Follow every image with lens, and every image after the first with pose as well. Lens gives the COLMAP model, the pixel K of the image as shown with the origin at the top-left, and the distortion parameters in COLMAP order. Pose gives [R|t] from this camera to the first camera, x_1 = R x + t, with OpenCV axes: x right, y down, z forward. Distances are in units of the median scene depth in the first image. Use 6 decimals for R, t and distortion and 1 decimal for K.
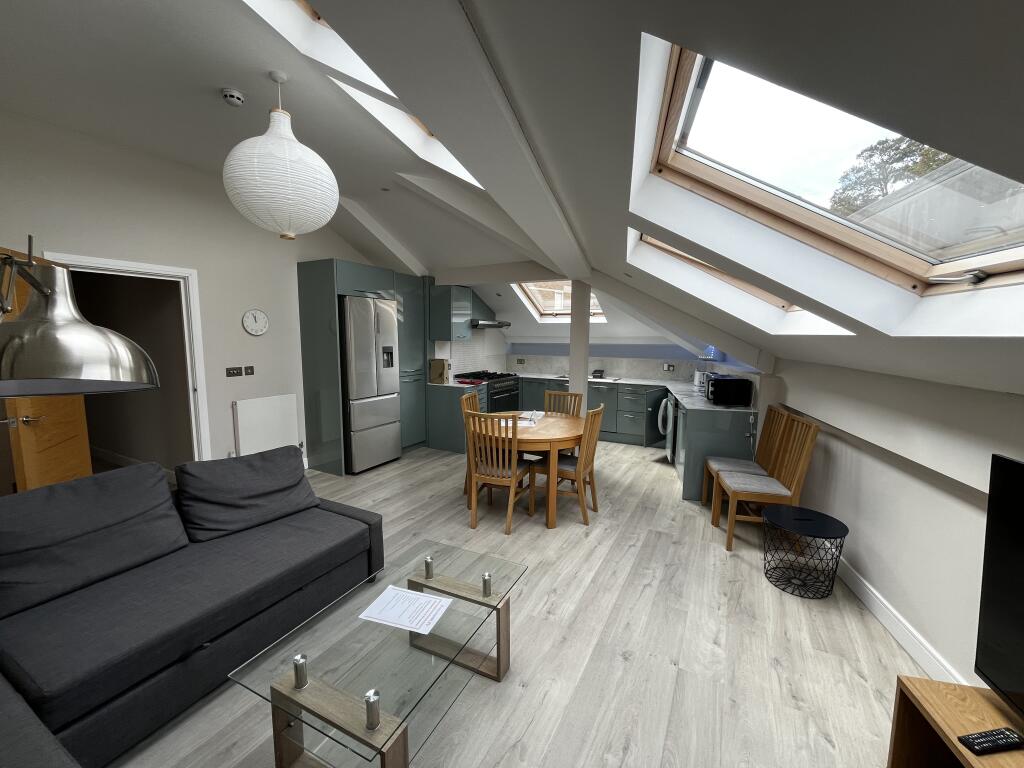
lens RADIAL K [[413.4, 0, 512.2], [0, 413.4, 387.1], [0, 0, 1]] dist [-0.001818, -0.000183]
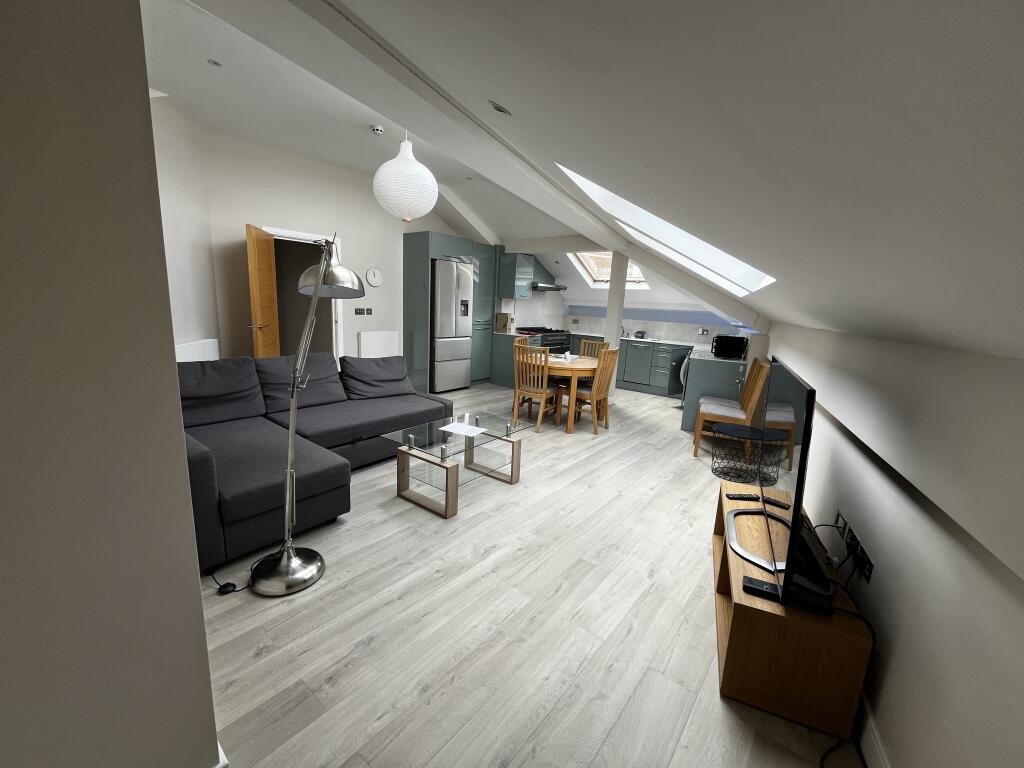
lens RADIAL K [[413.4, 0, 514.2], [0, 413.4, 386.9], [0, 0, 1]] dist [-0.001818, -0.000183]
pose [[0.982189, 0.078838, -0.170554, 0.134102], [-0.066610, 0.994859, 0.076274, 0.090029], [0.175691, -0.063555, 0.982392, -0.379032]]
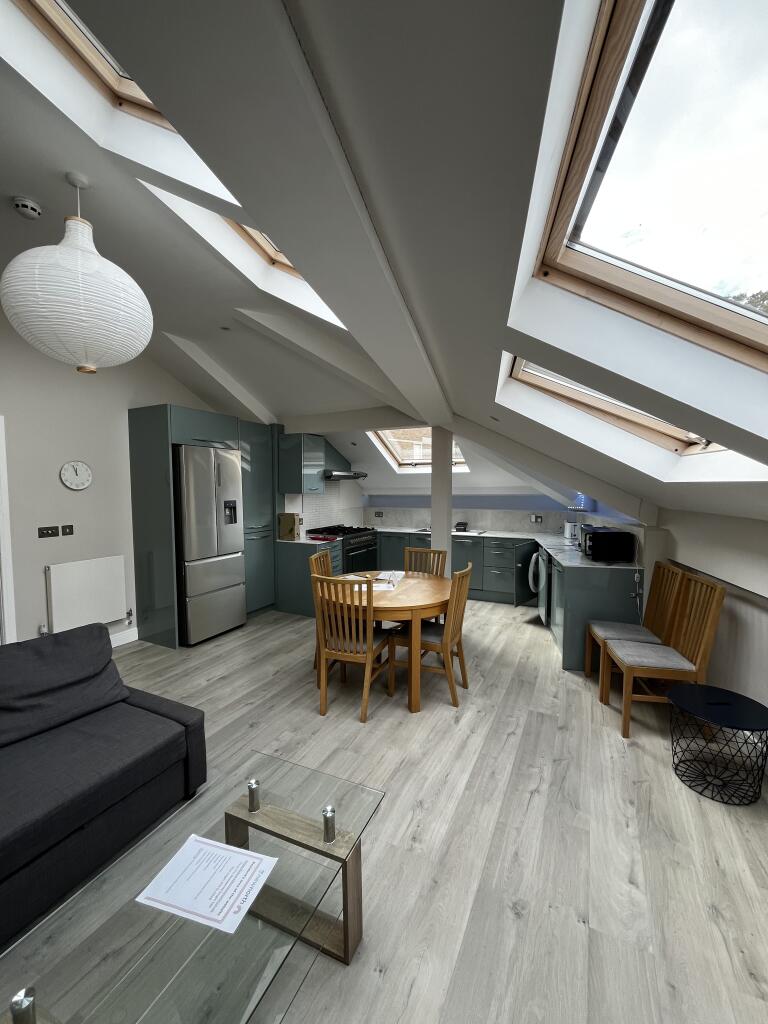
lens RADIAL K [[413.4, 0, 383.5], [0, 413.4, 514.7], [0, 0, 1]] dist [-0.001818, -0.000183]
pose [[0.999555, -0.013103, 0.026793, 0.012306], [0.014633, 0.998226, -0.057709, -0.014765], [-0.025990, 0.058075, 0.997974, 0.127736]]
